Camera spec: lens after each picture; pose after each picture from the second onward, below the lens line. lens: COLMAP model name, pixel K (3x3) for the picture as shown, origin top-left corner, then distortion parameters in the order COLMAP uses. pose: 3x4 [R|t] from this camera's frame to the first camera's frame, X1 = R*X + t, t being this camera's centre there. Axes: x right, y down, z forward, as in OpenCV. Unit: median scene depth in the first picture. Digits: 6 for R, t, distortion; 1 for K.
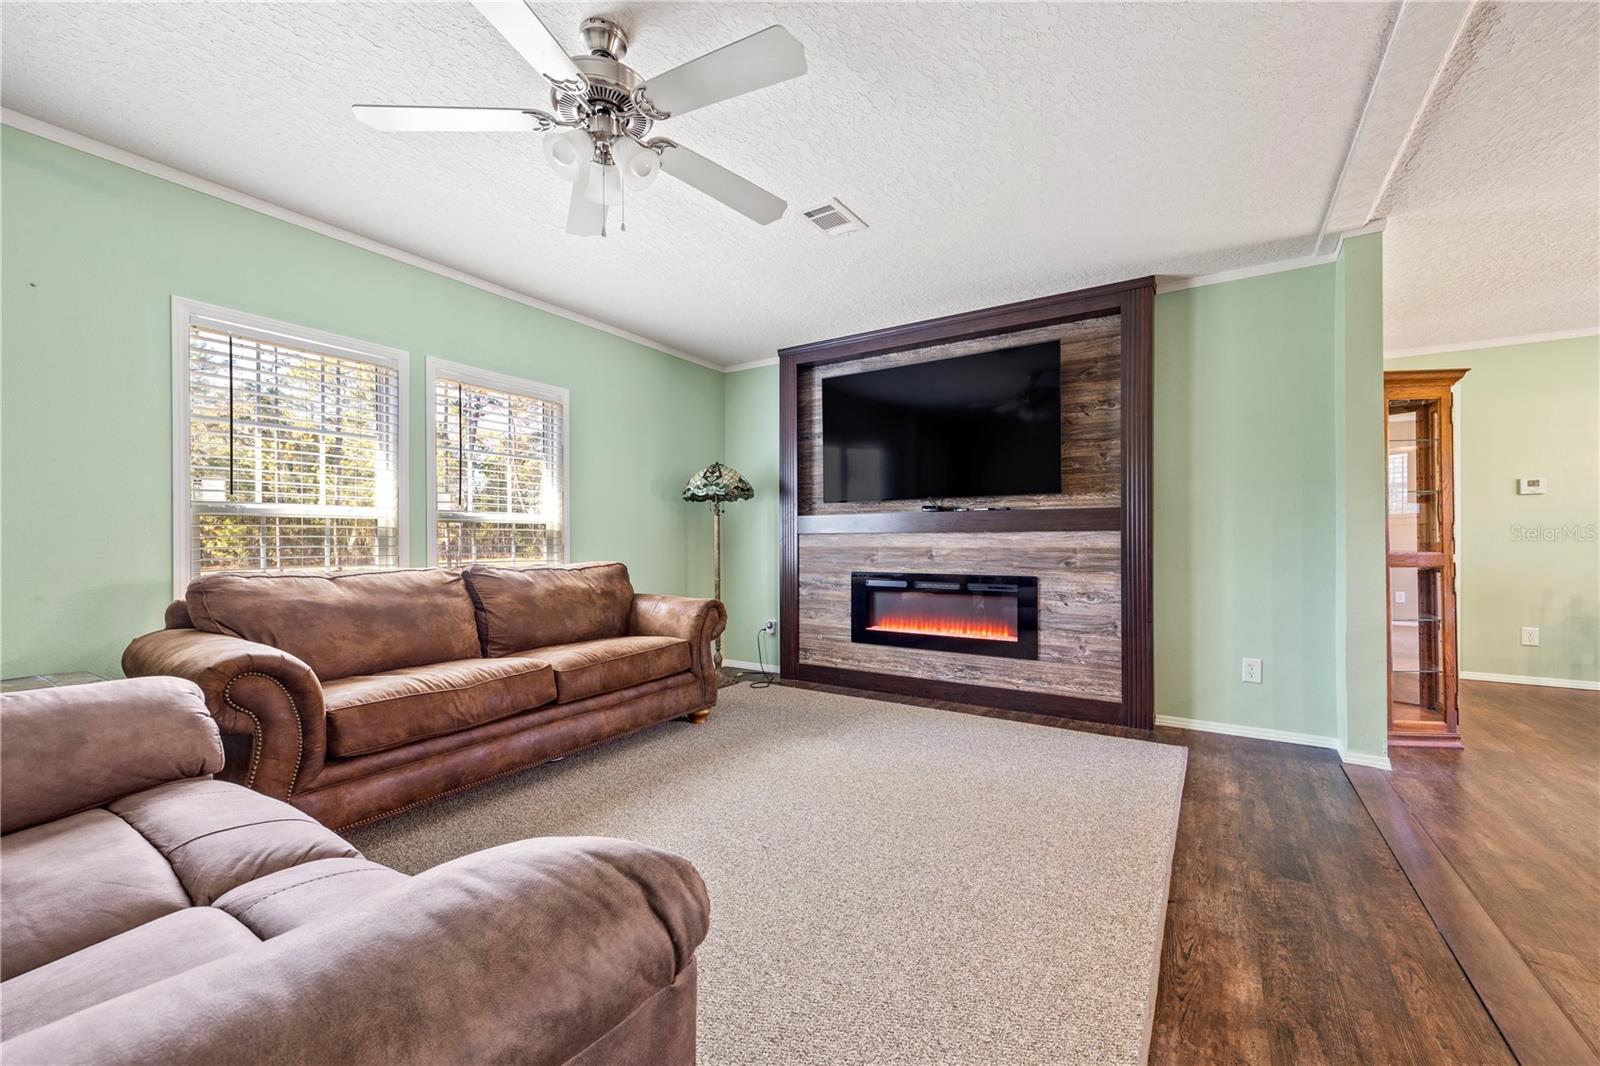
lens RADIAL K [[634.9, 0, 801.4], [0, 634.9, 538.3], [0, 0, 1]] dist [0.007052, 0.000259]
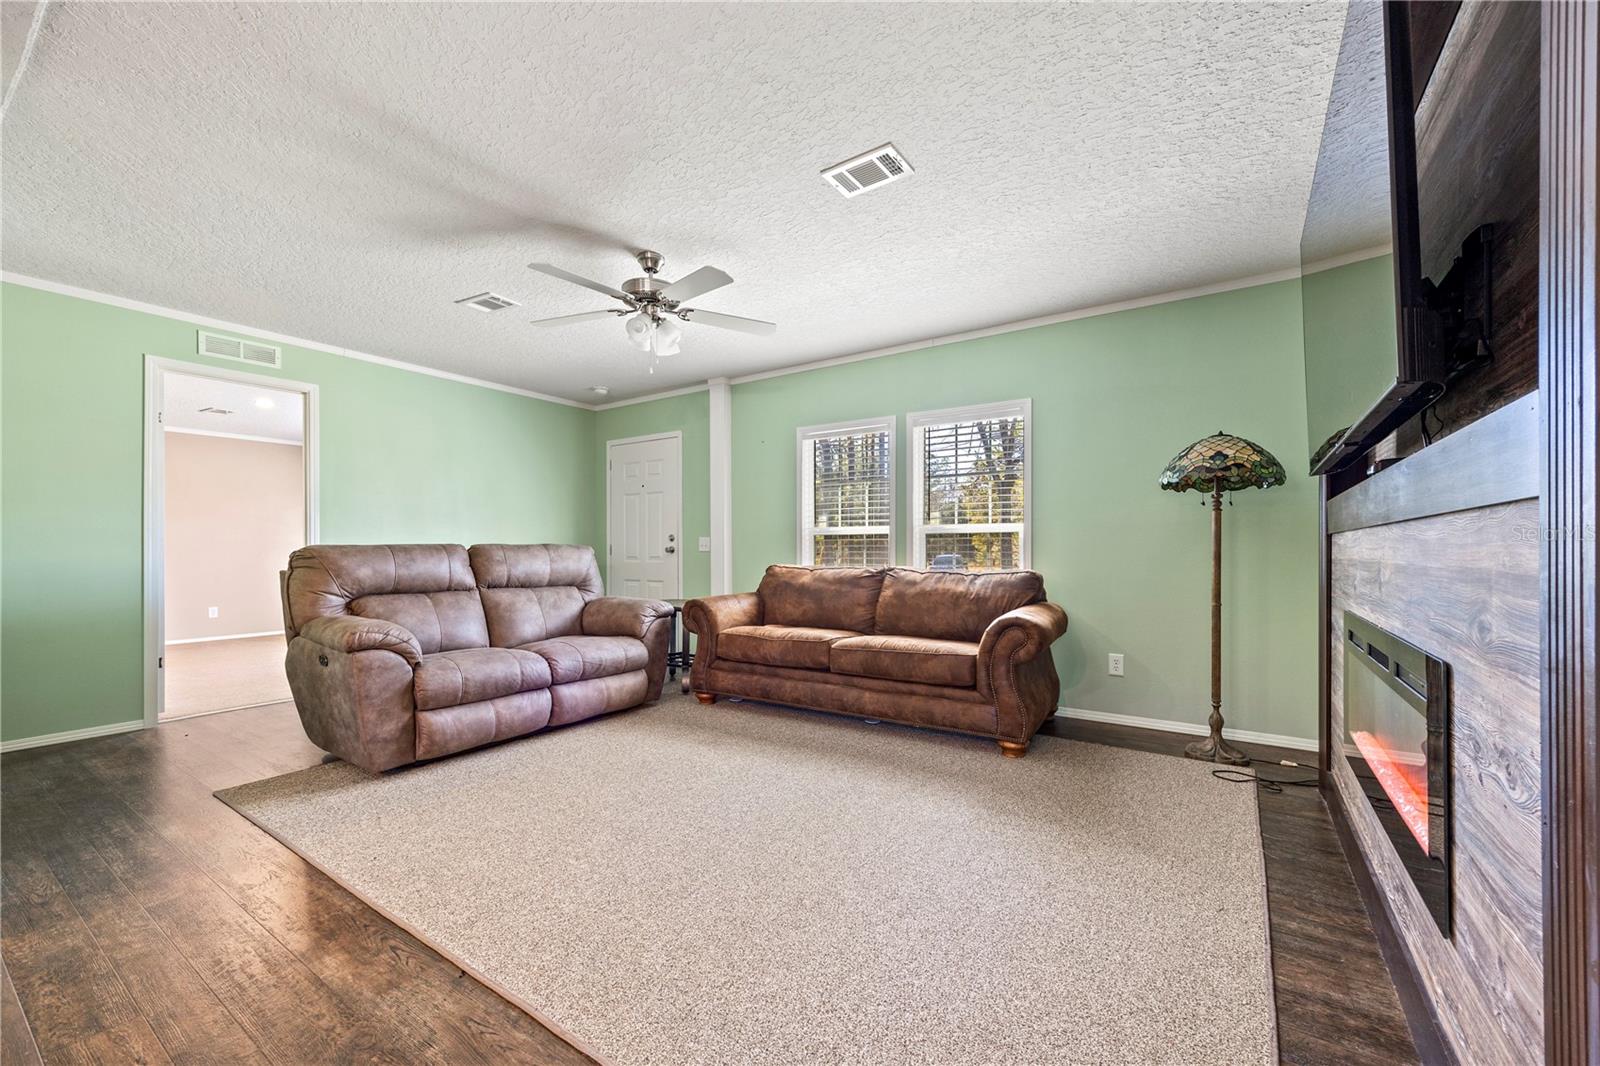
lens RADIAL K [[634.9, 0, 807.7], [0, 634.9, 540.7], [0, 0, 1]] dist [0.007052, 0.000259]
pose [[-0.021829, -0.014656, -0.999654, 1.372806], [0.009333, 0.999846, -0.014863, 0.011756], [0.999718, -0.009654, -0.021689, 1.427934]]
